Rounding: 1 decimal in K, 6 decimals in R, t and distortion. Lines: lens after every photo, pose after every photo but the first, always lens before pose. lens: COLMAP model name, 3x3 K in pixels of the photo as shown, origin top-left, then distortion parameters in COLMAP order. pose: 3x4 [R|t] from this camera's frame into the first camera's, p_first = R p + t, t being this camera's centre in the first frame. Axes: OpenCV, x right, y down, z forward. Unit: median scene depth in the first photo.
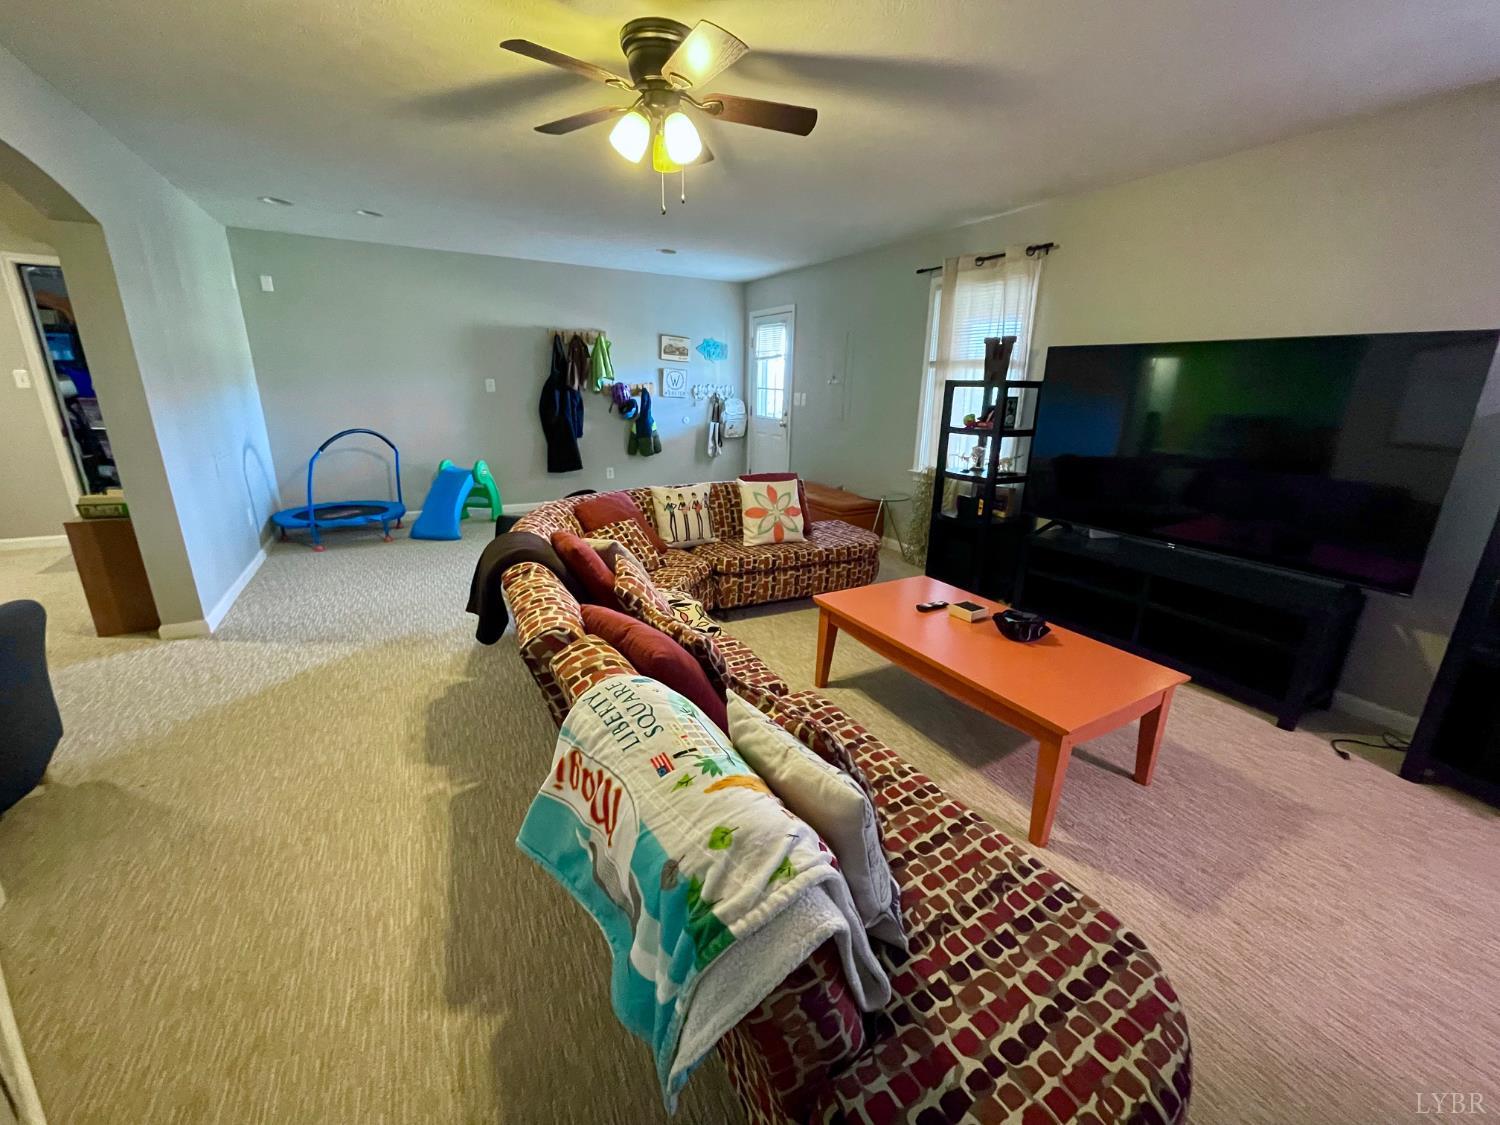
lens RADIAL K [[606.2, 0, 752.2], [0, 606.2, 563.5], [0, 0, 1]] dist [-0.003335, 0.001352]
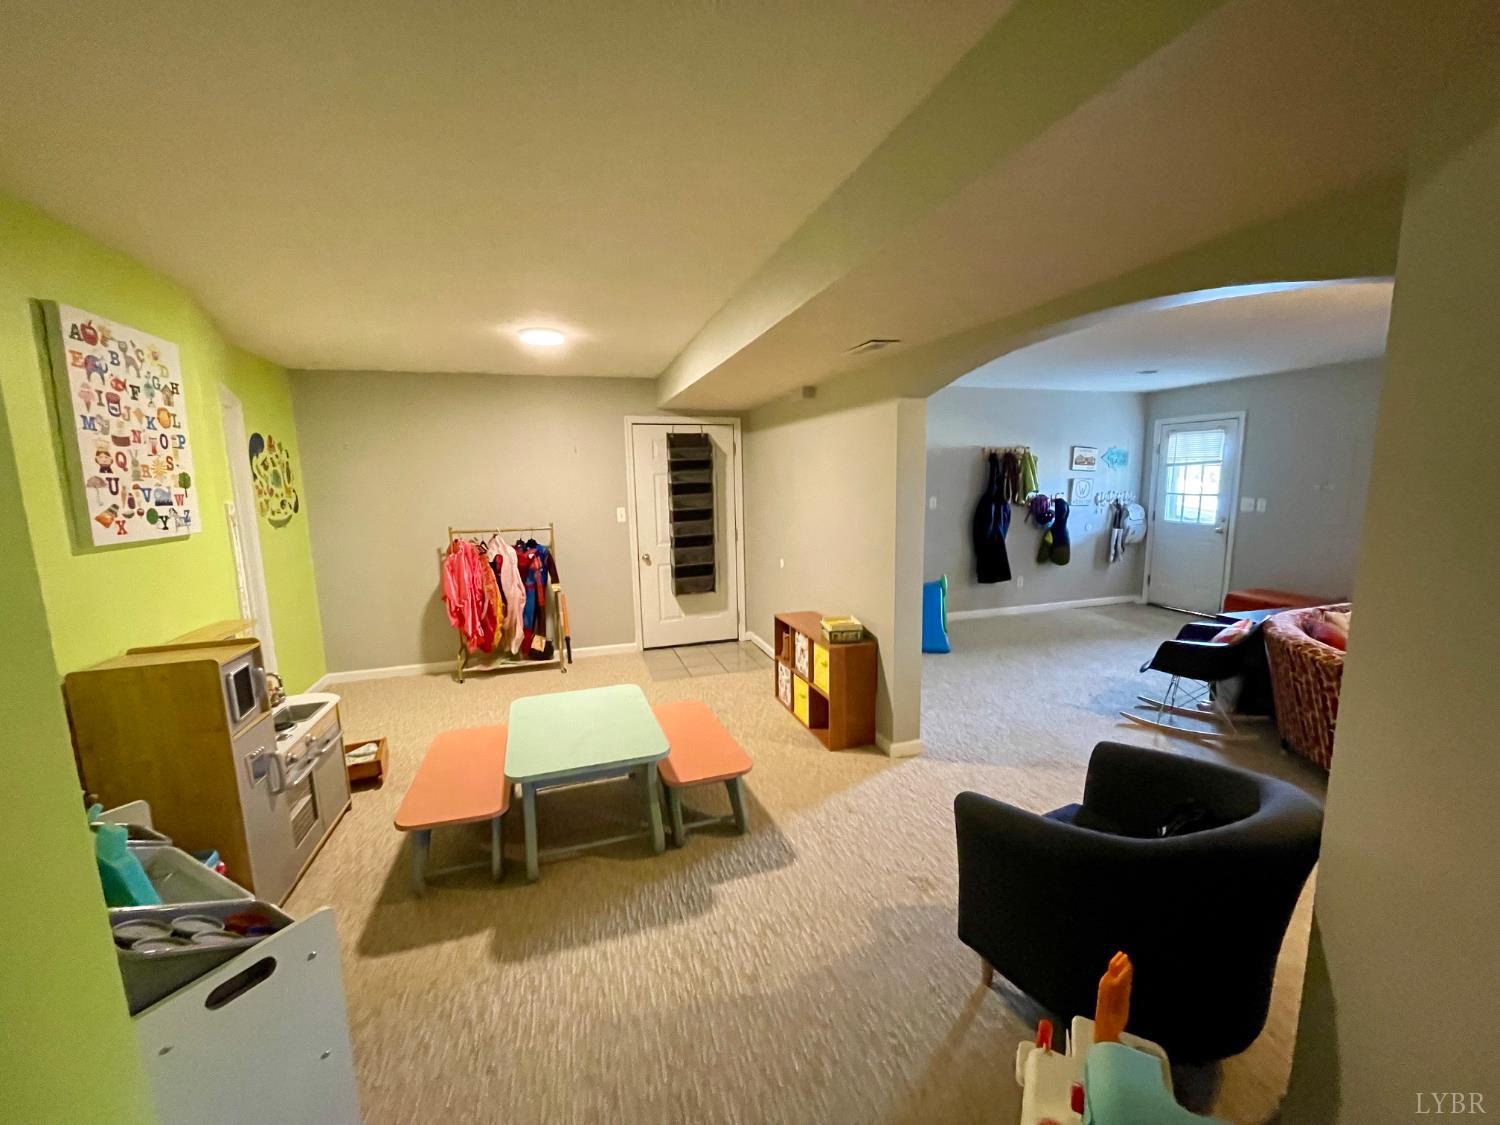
lens RADIAL K [[606.2, 0, 753.6], [0, 606.2, 557.3], [0, 0, 1]] dist [-0.003335, 0.001352]
pose [[0.977313, -0.014674, -0.211291, -0.479611], [-0.018527, 0.987850, -0.154300, -0.026766], [0.210988, 0.154714, 0.965167, -0.073693]]
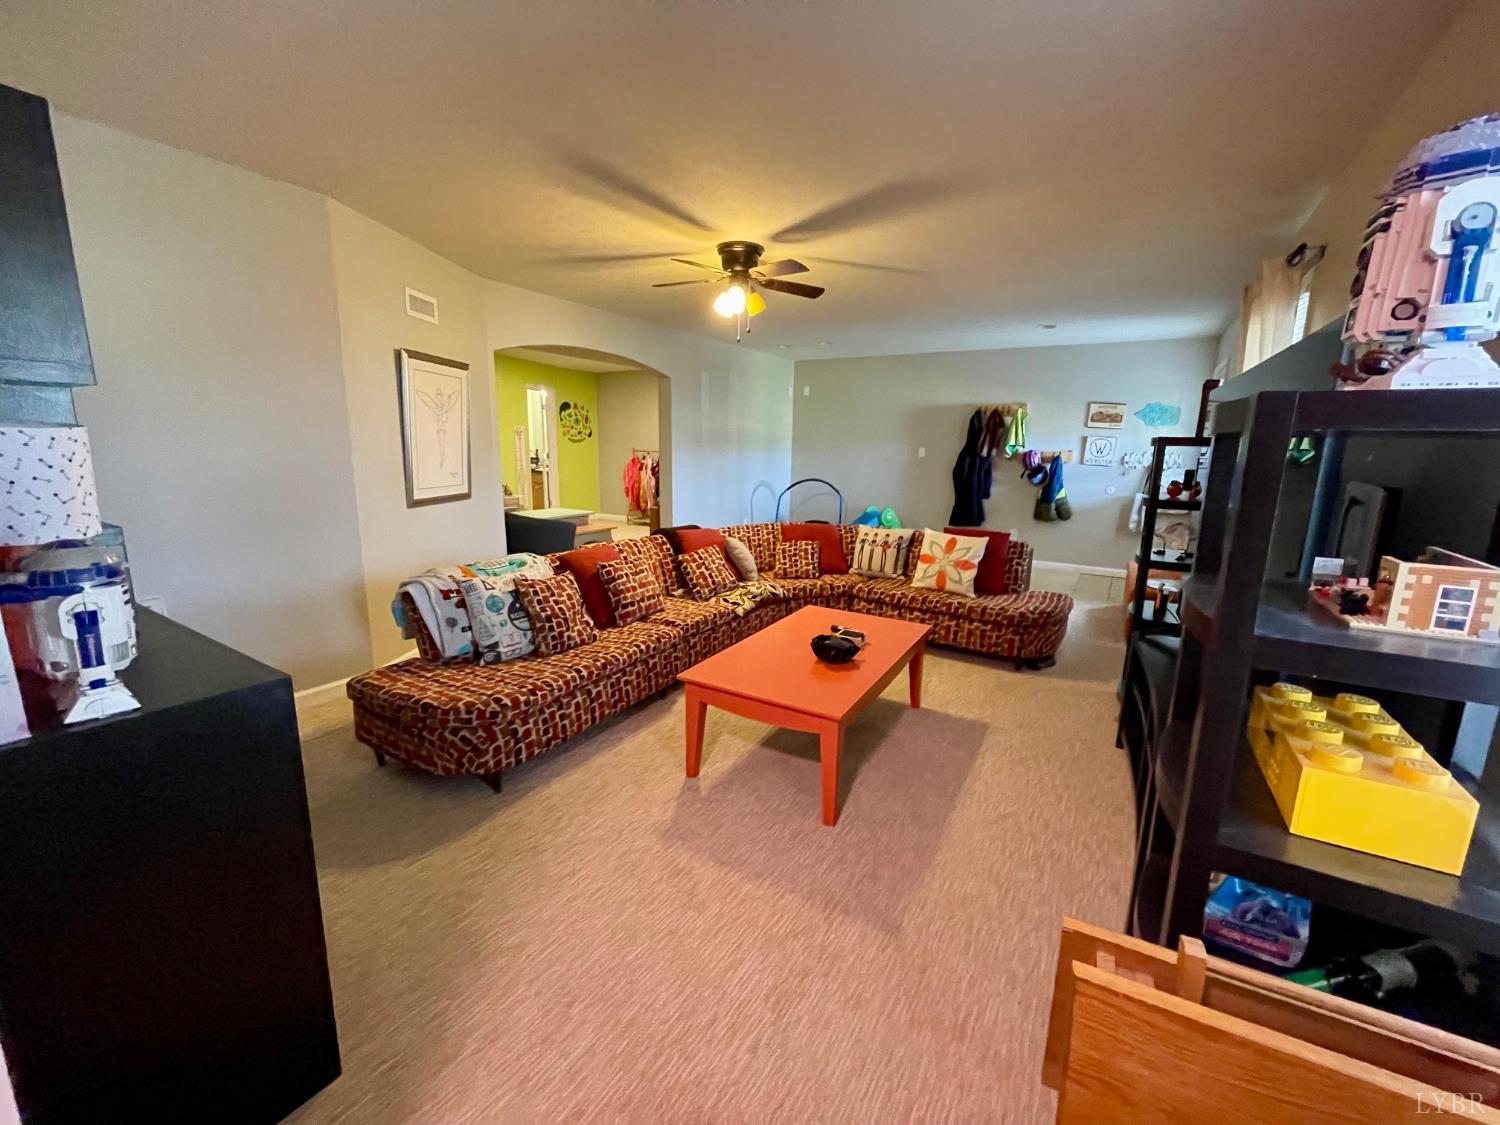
lens RADIAL K [[606.2, 0, 751.6], [0, 606.2, 559.3], [0, 0, 1]] dist [-0.003335, 0.001352]
pose [[0.483957, 0.150853, -0.861991, 0.480749], [-0.258662, 0.965675, 0.023775, -0.016034], [0.835990, 0.211458, 0.506365, 0.105246]]
